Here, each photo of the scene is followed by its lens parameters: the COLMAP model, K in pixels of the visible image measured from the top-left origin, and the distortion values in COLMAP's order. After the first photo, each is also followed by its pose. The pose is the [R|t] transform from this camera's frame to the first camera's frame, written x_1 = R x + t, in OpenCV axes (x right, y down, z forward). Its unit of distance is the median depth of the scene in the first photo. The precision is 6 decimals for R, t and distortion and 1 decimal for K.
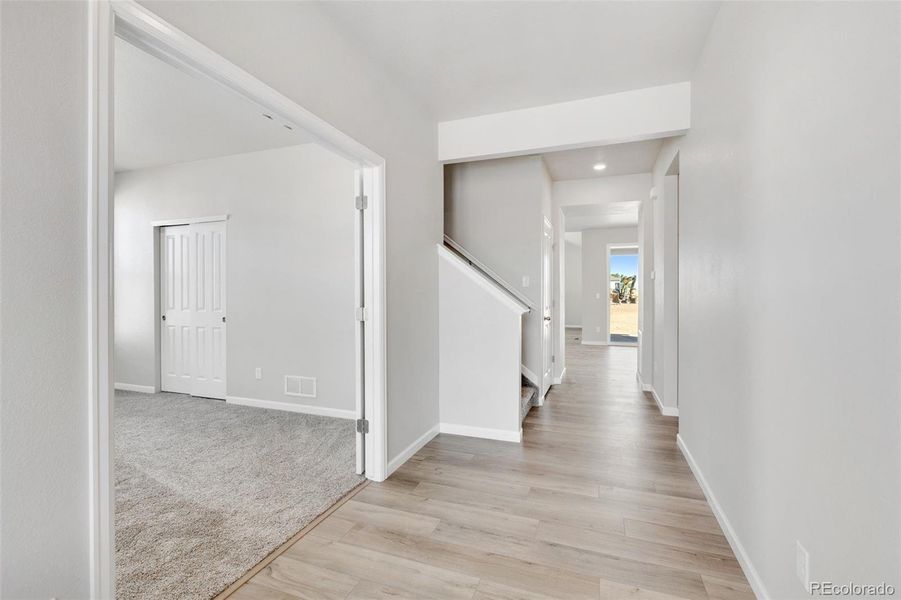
lens RADIAL K [[403.8, 0, 446.2], [0, 403.8, 295.4], [0, 0, 1]] dist [-0.000455, 0.000175]
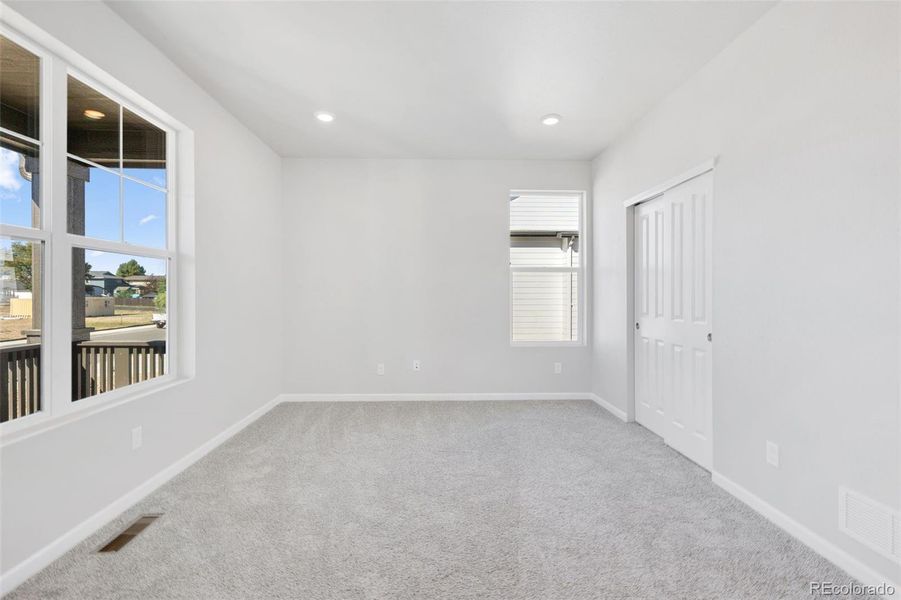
lens RADIAL K [[403.8, 0, 453.7], [0, 403.8, 293.2], [0, 0, 1]] dist [-0.000455, 0.000175]
pose [[0.406645, -0.000205, -0.913586, -0.155523], [-0.009023, 0.999950, -0.004241, 0.000656], [0.913542, 0.009968, 0.406623, 0.398588]]
